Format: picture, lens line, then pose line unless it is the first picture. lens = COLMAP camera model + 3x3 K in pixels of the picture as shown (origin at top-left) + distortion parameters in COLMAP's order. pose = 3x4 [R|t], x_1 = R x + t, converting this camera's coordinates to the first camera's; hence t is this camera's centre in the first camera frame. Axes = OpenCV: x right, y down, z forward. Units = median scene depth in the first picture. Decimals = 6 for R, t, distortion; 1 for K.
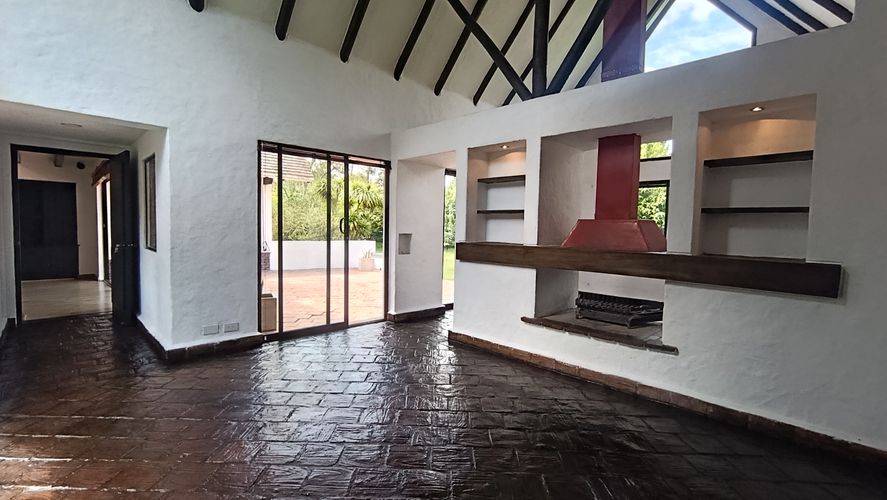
lens RADIAL K [[406.6, 0, 443.0], [0, 406.6, 249.6], [0, 0, 1]] dist [-0.003619, -0.000055]
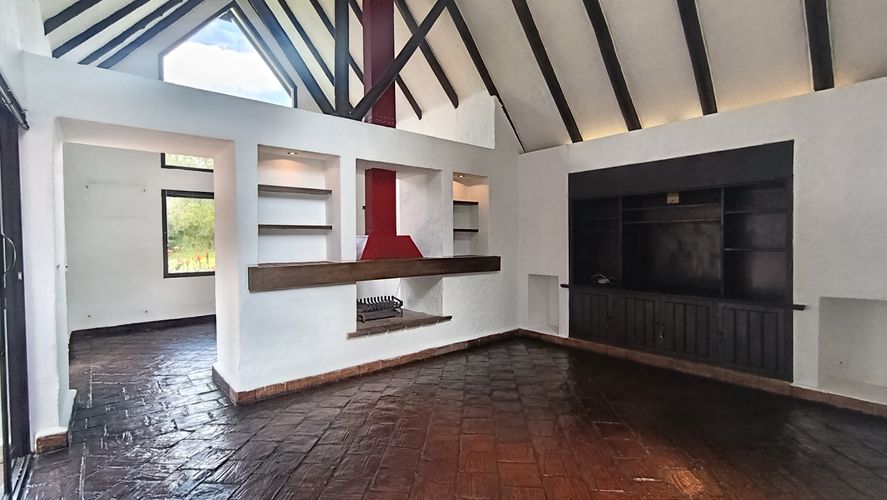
lens RADIAL K [[406.6, 0, 443.1], [0, 406.6, 247.3], [0, 0, 1]] dist [-0.003619, -0.000055]
pose [[0.072175, -0.041942, 0.996510, -0.828490], [0.064930, 0.997194, 0.037268, -0.073062], [-0.995276, 0.062013, 0.074695, 0.728638]]
